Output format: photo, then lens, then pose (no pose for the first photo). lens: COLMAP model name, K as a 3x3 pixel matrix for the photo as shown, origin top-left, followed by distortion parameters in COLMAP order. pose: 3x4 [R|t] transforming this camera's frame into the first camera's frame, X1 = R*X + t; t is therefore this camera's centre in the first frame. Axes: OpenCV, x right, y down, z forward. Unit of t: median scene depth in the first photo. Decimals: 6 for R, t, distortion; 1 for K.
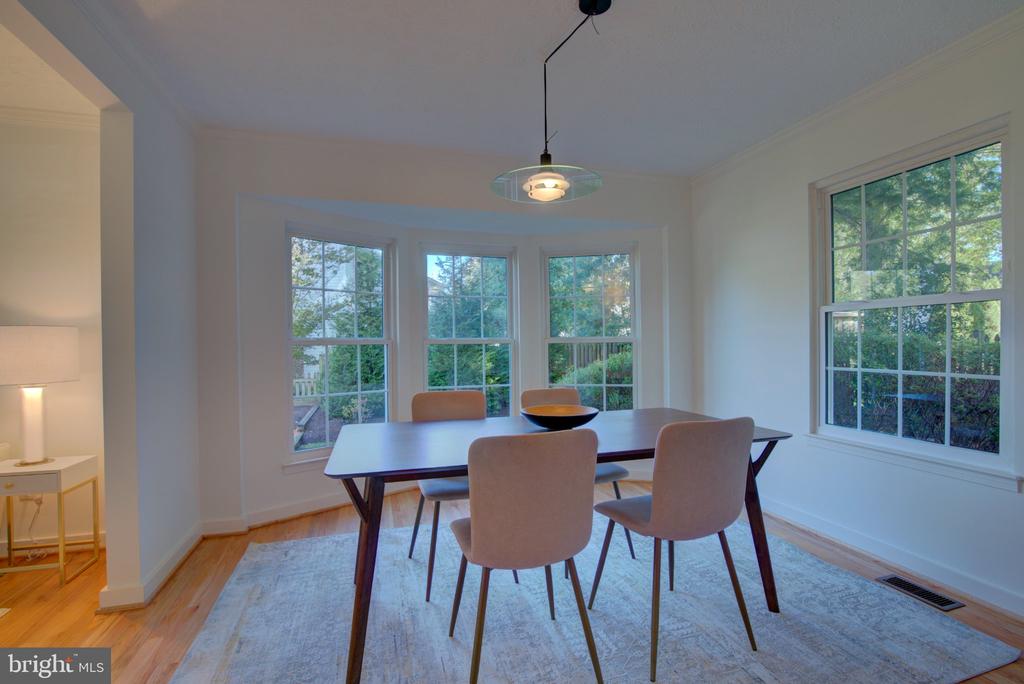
lens RADIAL K [[468.3, 0, 514.4], [0, 468.3, 344.3], [0, 0, 1]] dist [-0.005014, -0.000518]
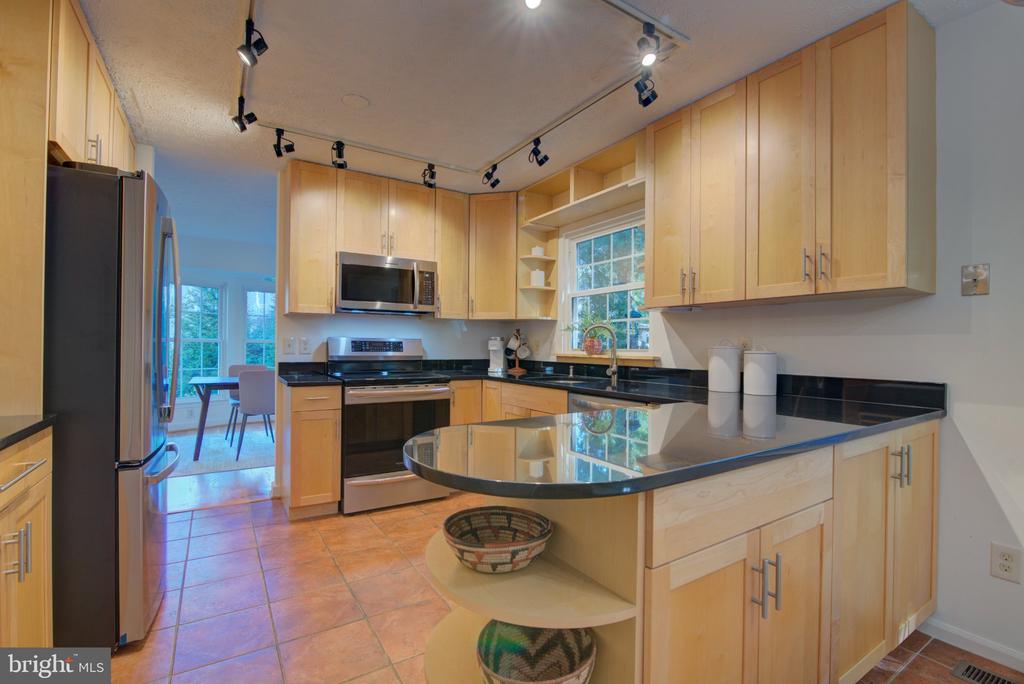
lens RADIAL K [[468.3, 0, 513.8], [0, 468.3, 343.2], [0, 0, 1]] dist [-0.005014, -0.000518]
pose [[0.964454, 0.013725, 0.263896, 0.098271], [-0.012331, 0.999900, -0.006936, 0.001745], [-0.263965, 0.003435, 0.964526, -0.294074]]
